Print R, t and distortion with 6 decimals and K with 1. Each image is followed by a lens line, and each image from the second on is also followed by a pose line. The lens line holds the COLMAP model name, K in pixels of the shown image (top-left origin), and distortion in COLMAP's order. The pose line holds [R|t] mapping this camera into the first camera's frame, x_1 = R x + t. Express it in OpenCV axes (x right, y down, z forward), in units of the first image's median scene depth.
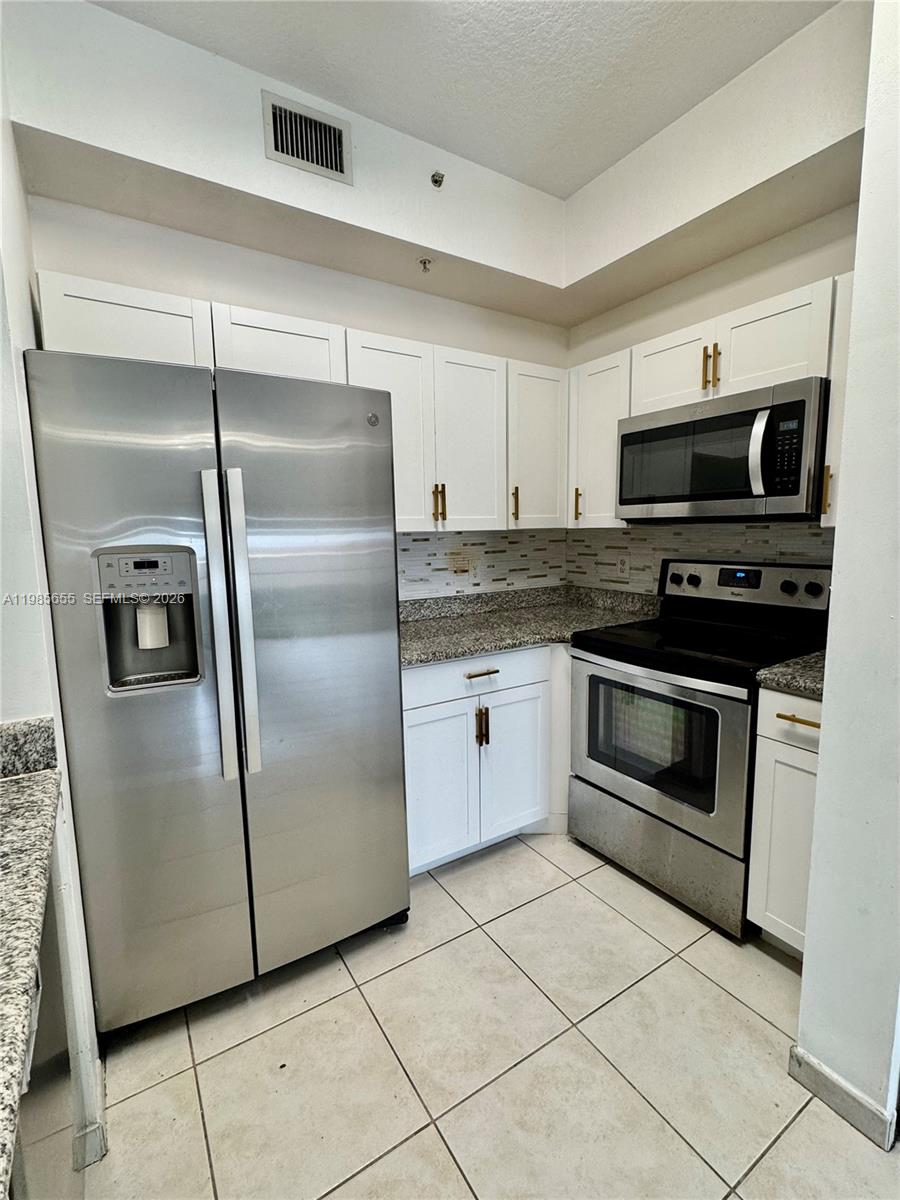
lens RADIAL K [[545.0, 0, 450.0], [0, 545.0, 600.0], [0, 0, 1]] dist [-0.001923, -0.000195]
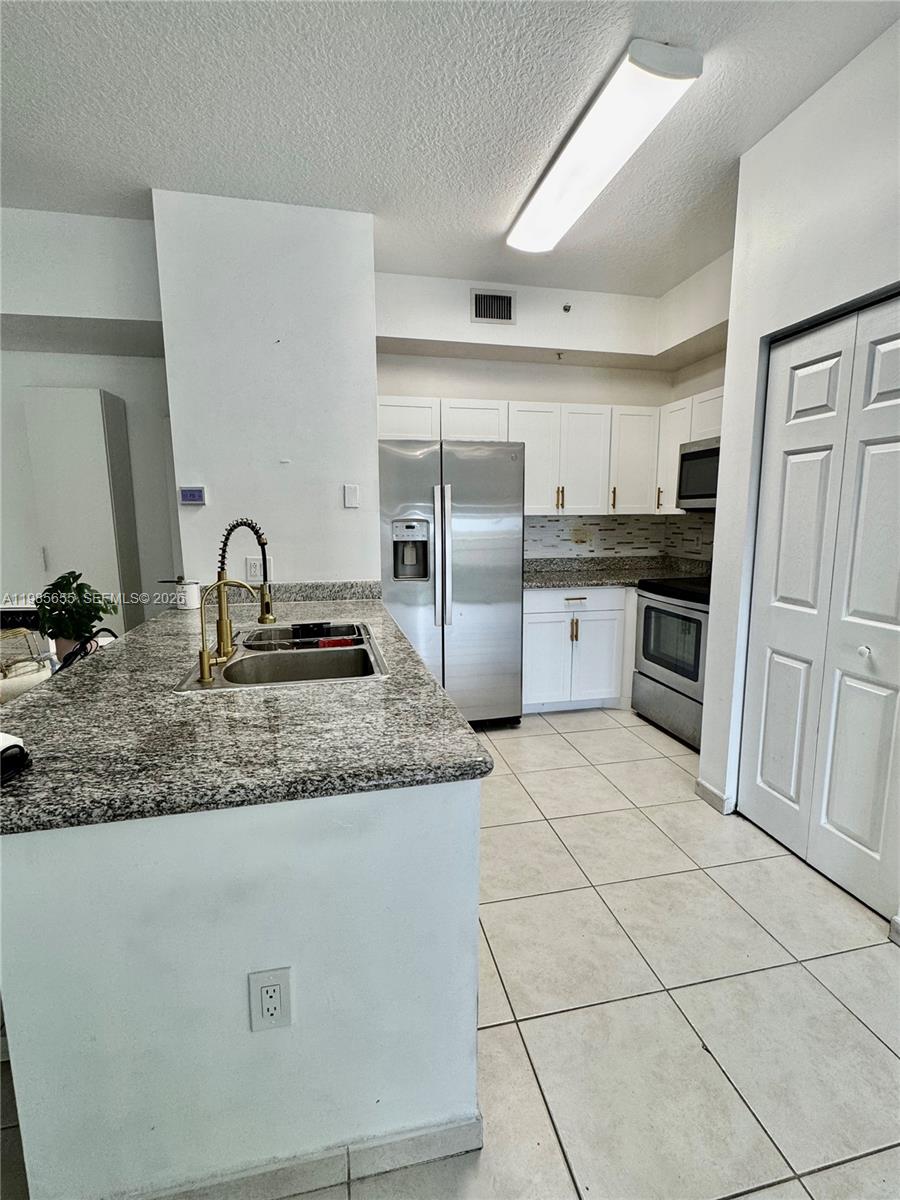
lens RADIAL K [[545.0, 0, 450.0], [0, 545.0, 600.0], [0, 0, 1]] dist [-0.001923, -0.000195]
pose [[0.937897, 0.064436, -0.340877, 0.247841], [-0.055806, 0.997825, 0.035073, 0.091789], [0.342396, -0.013872, 0.939453, -0.673046]]
